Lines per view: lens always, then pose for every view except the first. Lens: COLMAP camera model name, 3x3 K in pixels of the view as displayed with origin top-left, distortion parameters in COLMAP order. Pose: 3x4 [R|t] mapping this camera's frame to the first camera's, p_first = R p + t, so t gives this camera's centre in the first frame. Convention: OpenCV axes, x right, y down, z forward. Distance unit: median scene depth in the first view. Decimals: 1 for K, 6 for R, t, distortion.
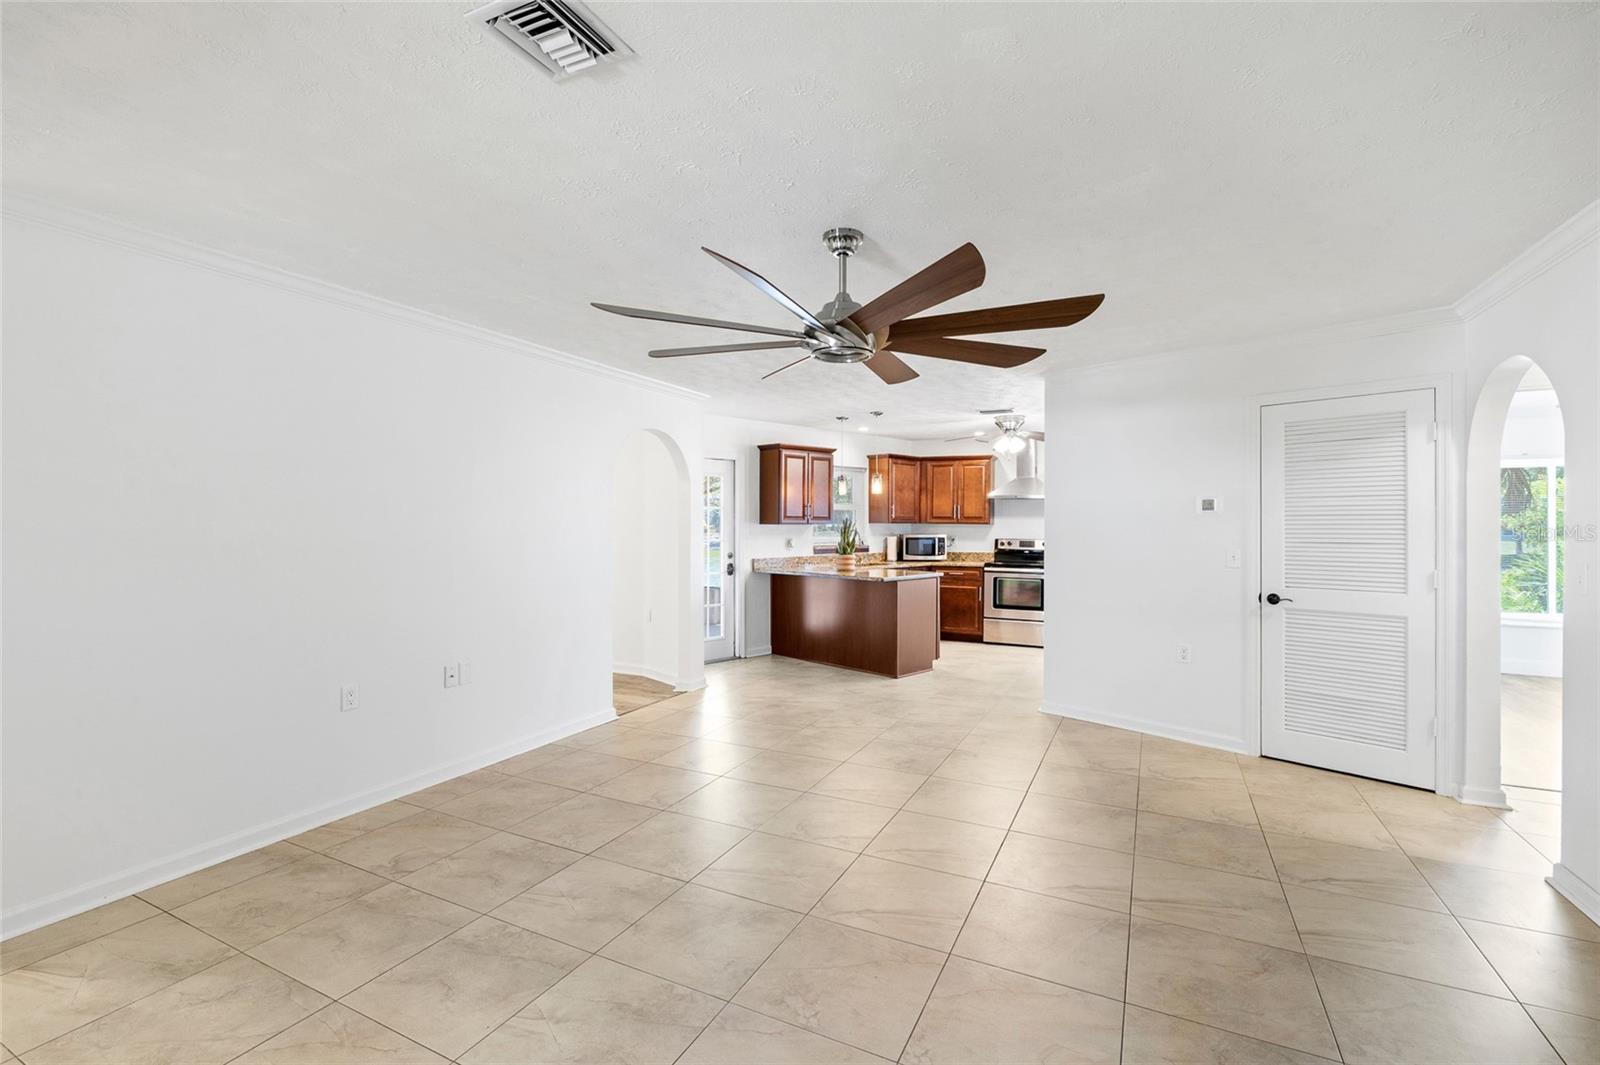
lens RADIAL K [[707.4, 0, 797.4], [0, 707.4, 519.3], [0, 0, 1]] dist [-0.005199, 0.000233]
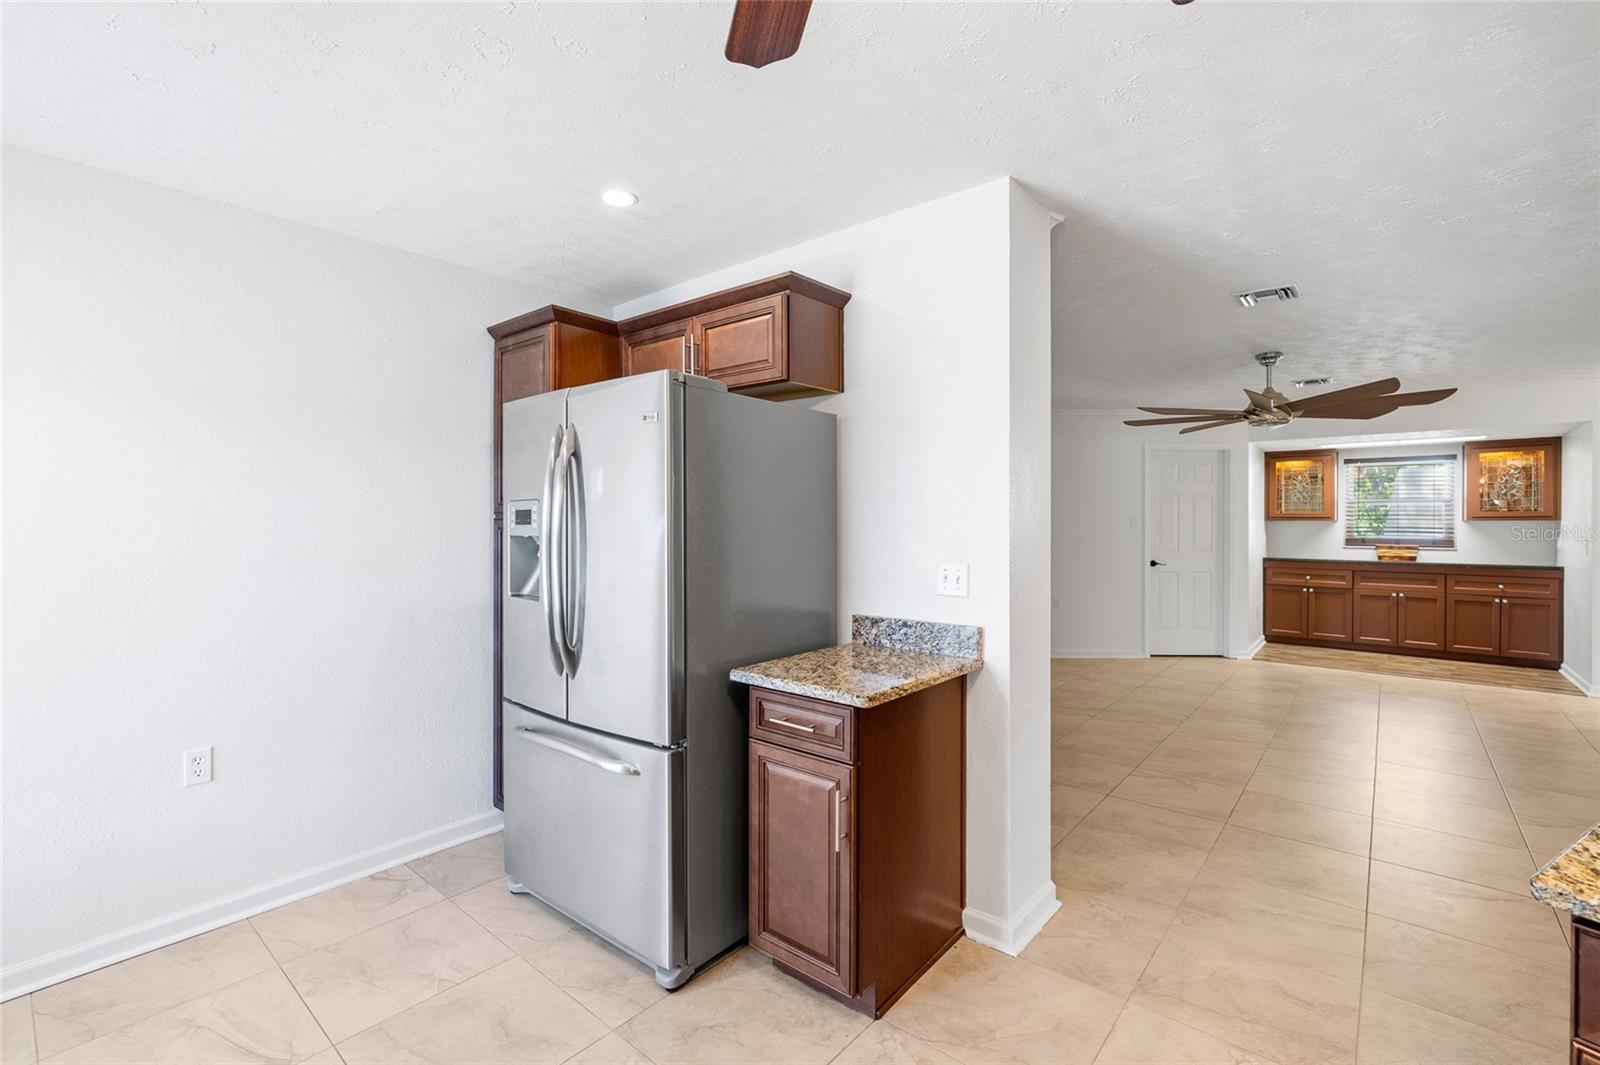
lens RADIAL K [[700.2, 0, 798.6], [0, 700.2, 524.3], [0, 0, 1]] dist [-0.008710, 0.000803]
pose [[-0.972681, -0.004000, 0.232113, 0.279909], [-0.004127, 0.999991, -0.000061, 0.007844], [-0.232111, -0.001017, -0.972689, 1.038752]]
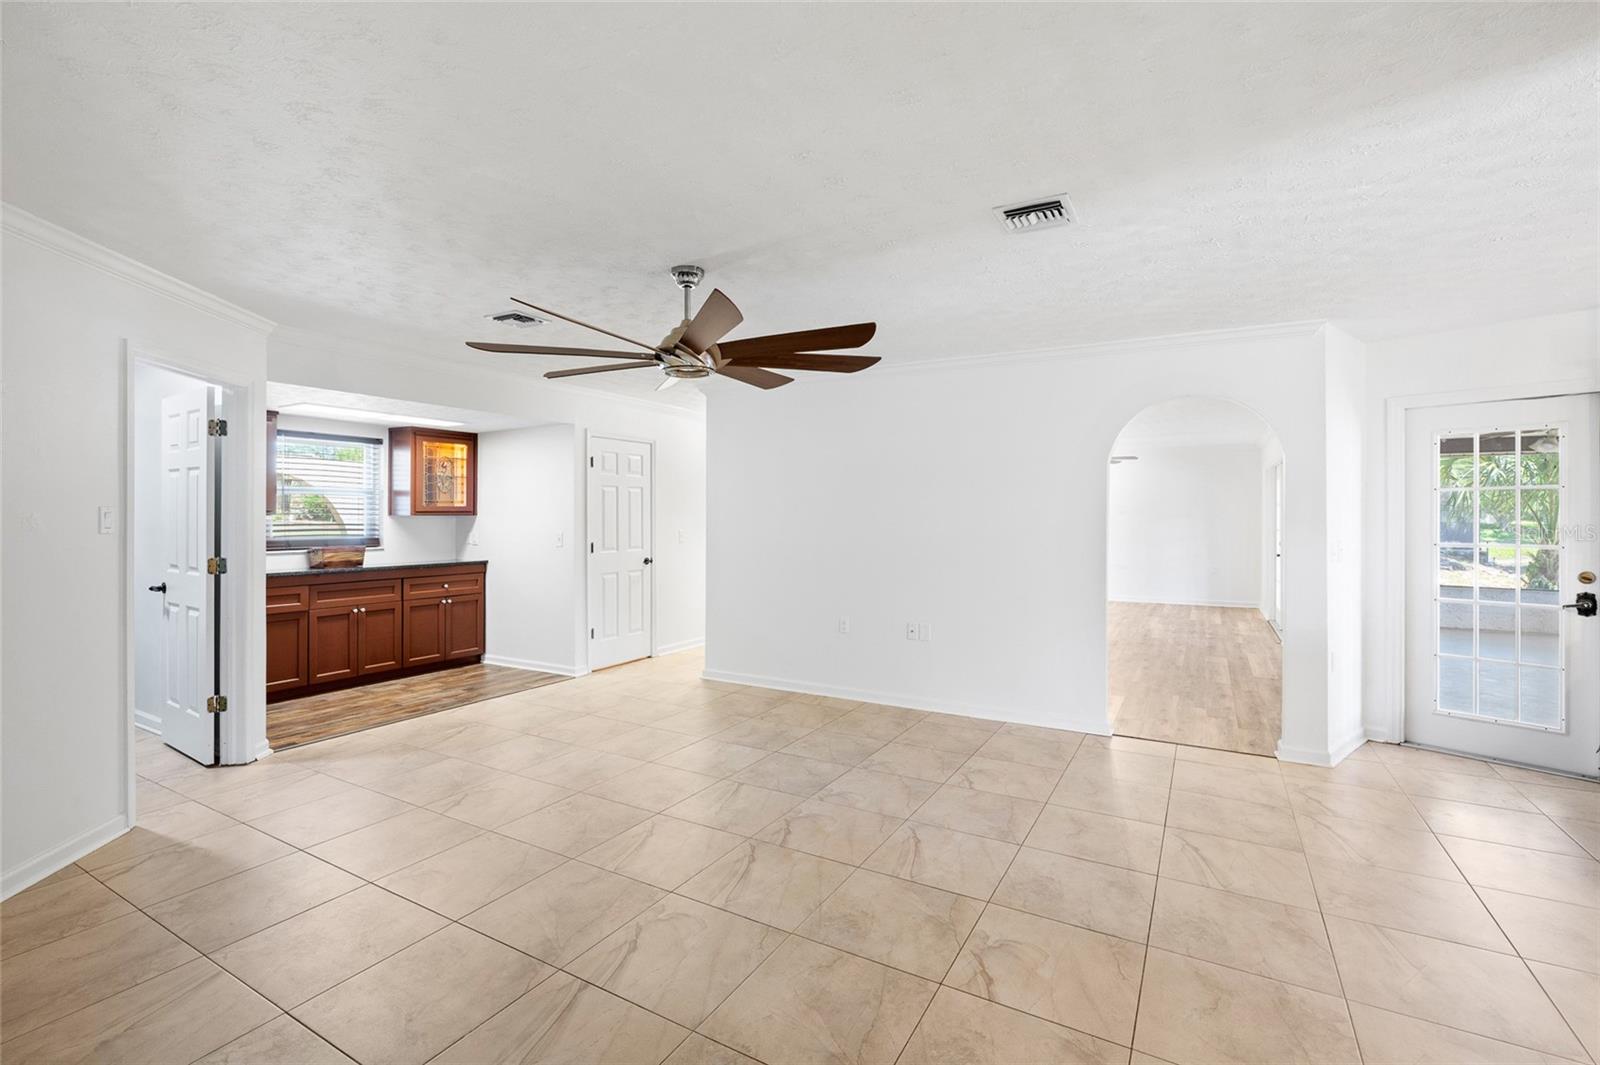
lens RADIAL K [[707.4, 0, 797.4], [0, 707.4, 519.3], [0, 0, 1]] dist [-0.005199, 0.000233]
pose [[-0.053758, 0.002740, -0.998550, 0.433745], [0.005220, 0.999983, 0.002463, 0.003823], [0.998540, -0.005080, -0.053771, 0.440976]]
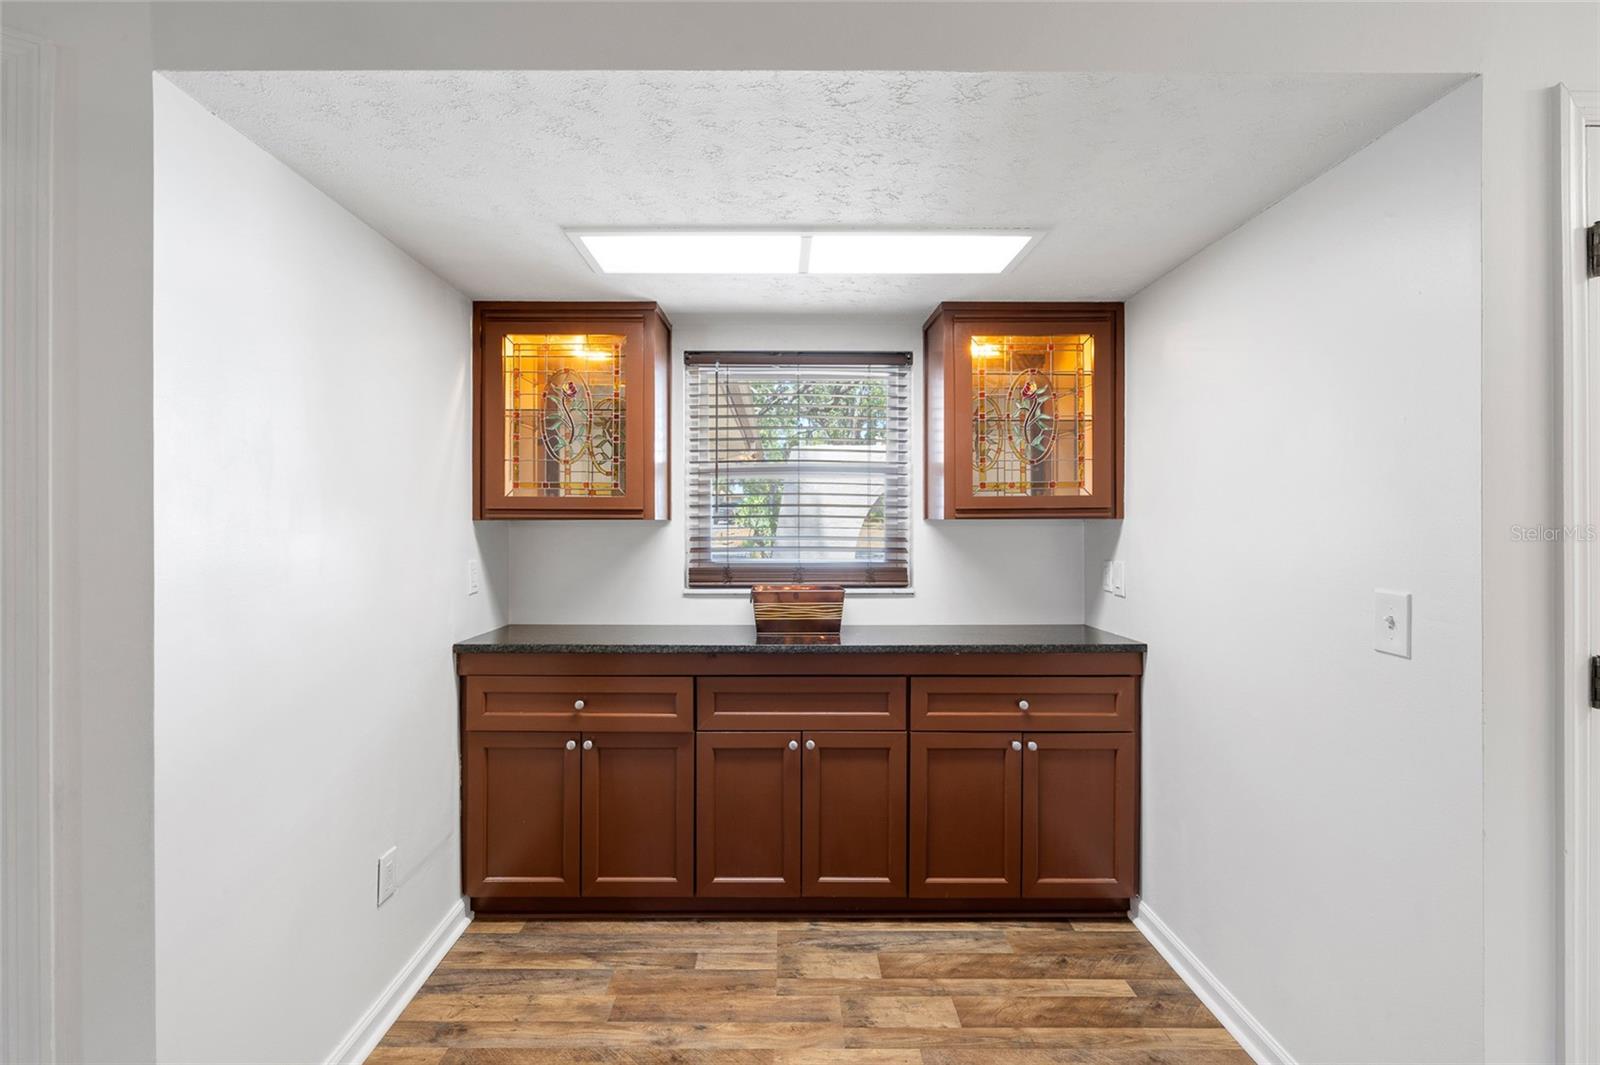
lens RADIAL K [[707.4, 0, 797.4], [0, 707.4, 519.3], [0, 0, 1]] dist [-0.005199, 0.000233]
pose [[-0.884393, -0.001135, -0.466741, -0.140905], [0.002455, 0.999972, -0.007083, 0.001298], [0.466736, -0.007410, -0.884365, 0.214218]]
